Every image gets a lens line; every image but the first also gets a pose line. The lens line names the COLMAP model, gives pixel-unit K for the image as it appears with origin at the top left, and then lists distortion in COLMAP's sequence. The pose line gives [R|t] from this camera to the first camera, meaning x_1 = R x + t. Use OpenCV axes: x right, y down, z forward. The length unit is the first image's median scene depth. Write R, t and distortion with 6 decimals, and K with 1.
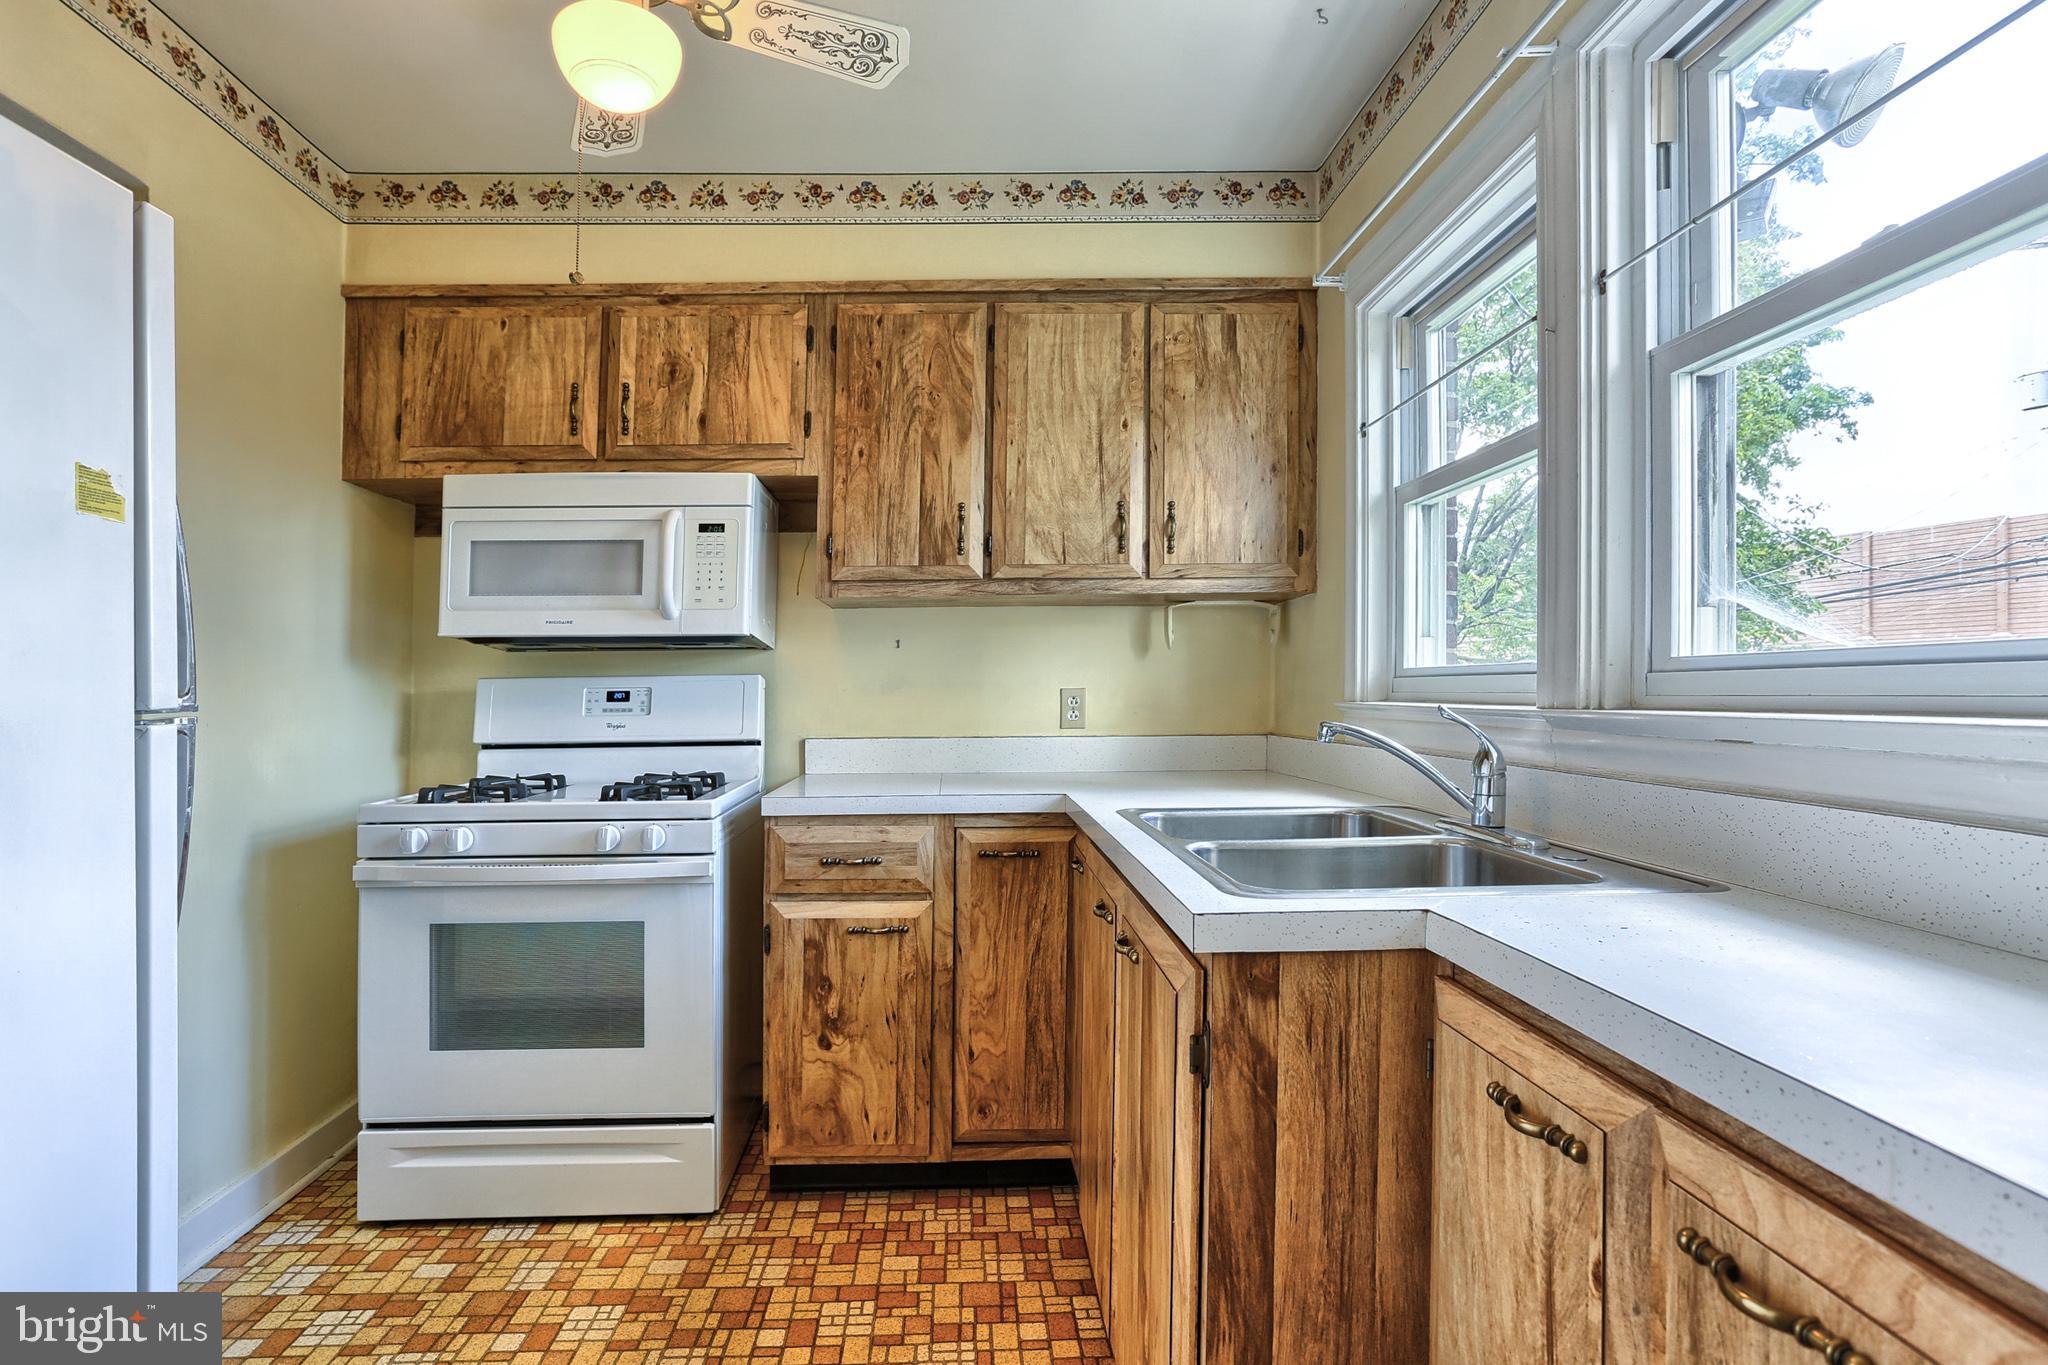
lens RADIAL K [[1053.5, 0, 978.7], [0, 1053.5, 667.4], [0, 0, 1]] dist [-0.060095, 0.030938]
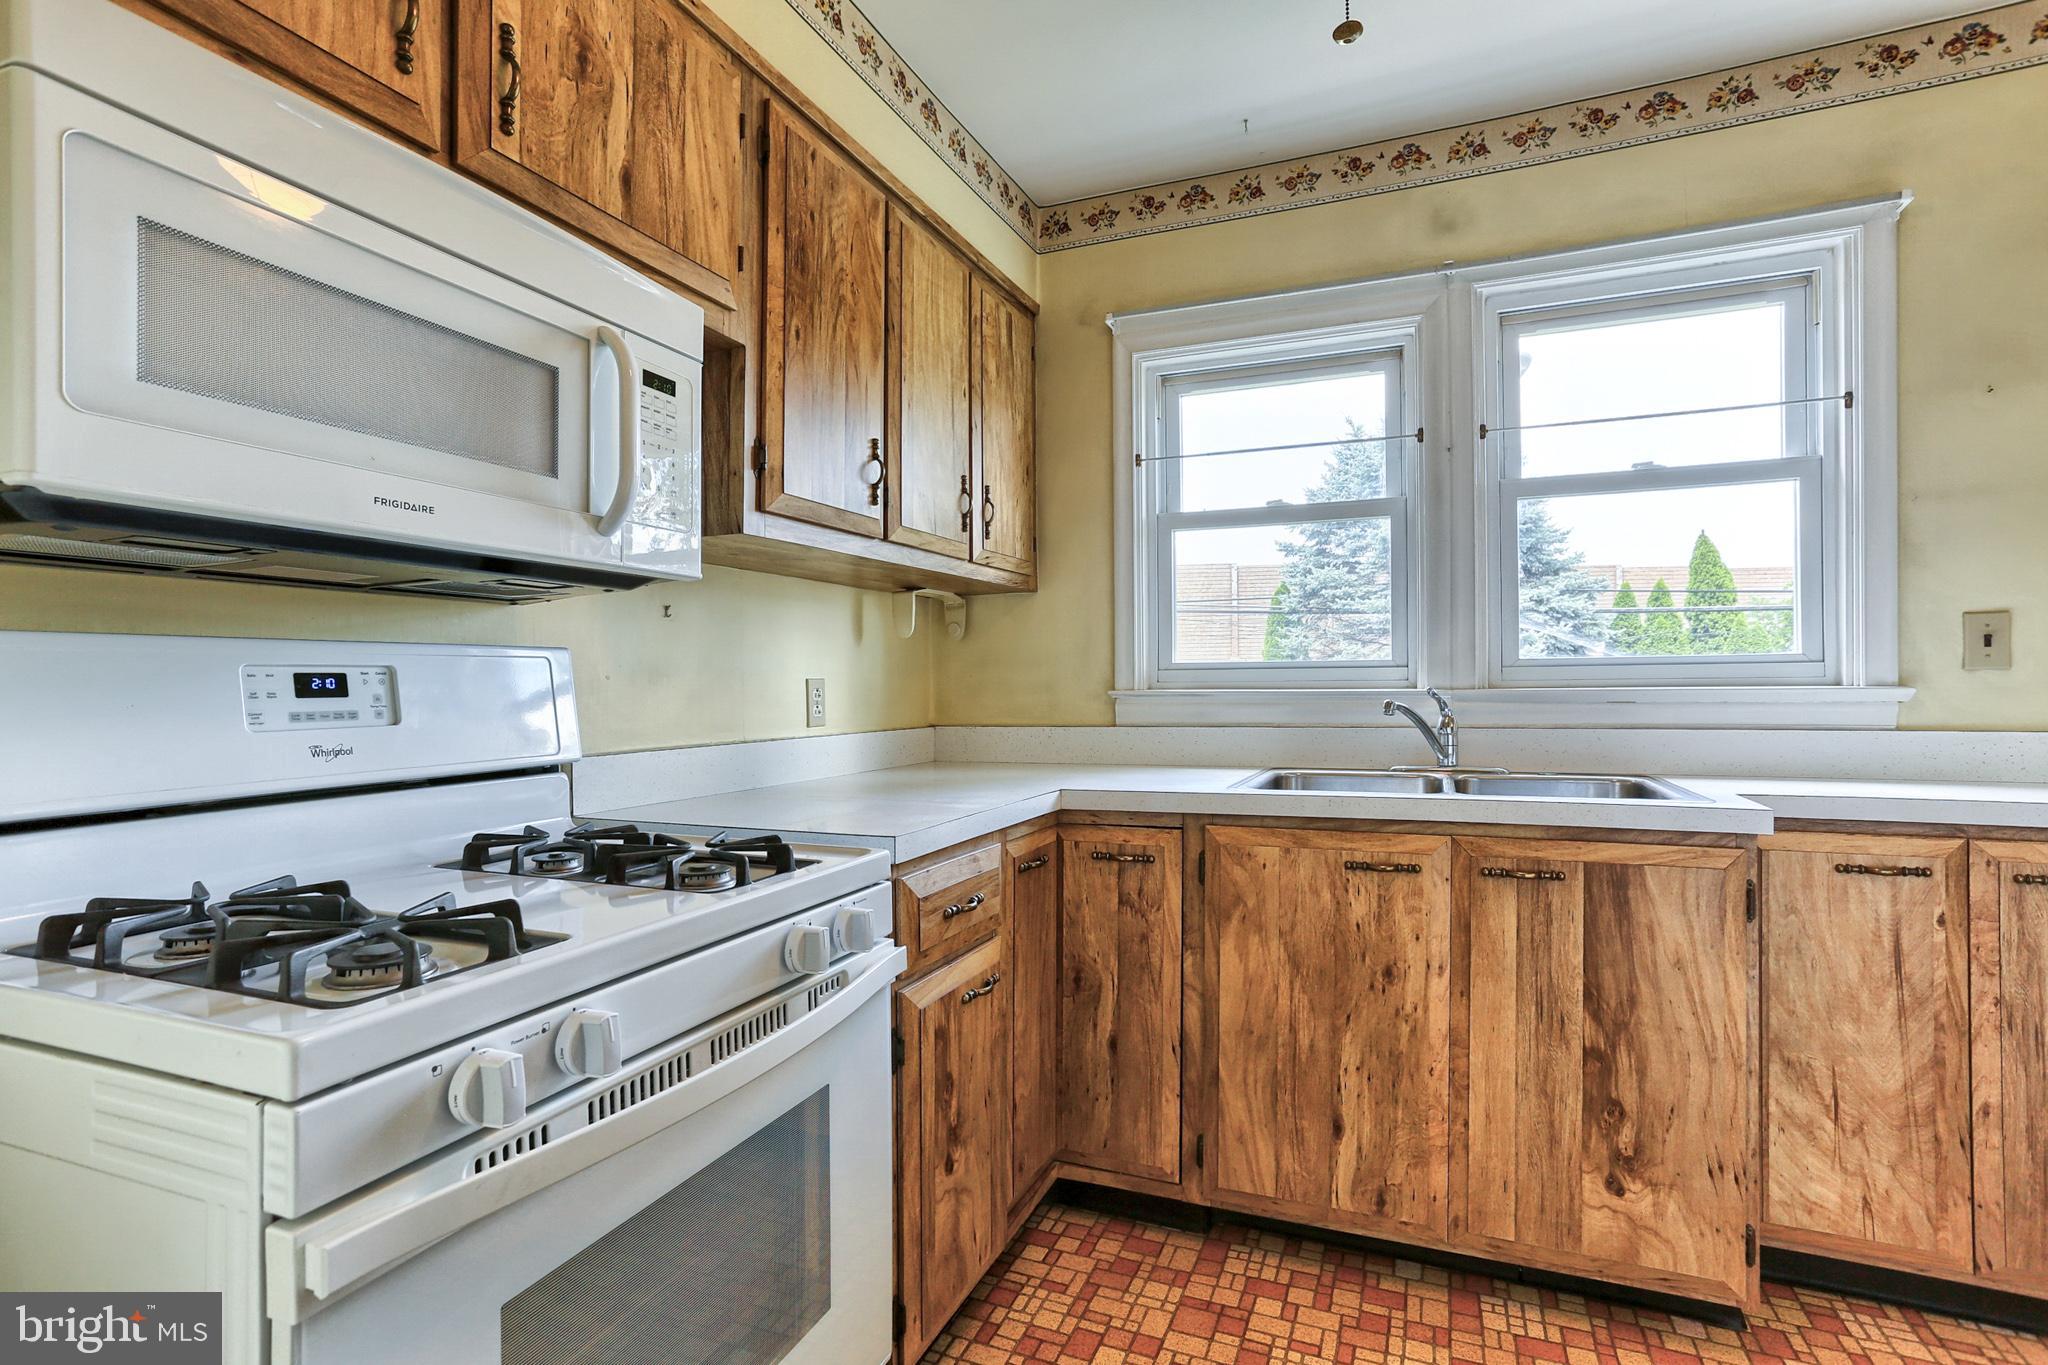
lens RADIAL K [[997.3, 0, 1069.6], [0, 997.3, 689.7], [0, 0, 1]] dist [-0.049692, 0.024534]
pose [[0.379450, 0.000207, 0.925212, -0.651603], [-0.015614, 0.999859, 0.006180, 0.023606], [-0.925080, -0.016791, 0.379400, 0.589182]]
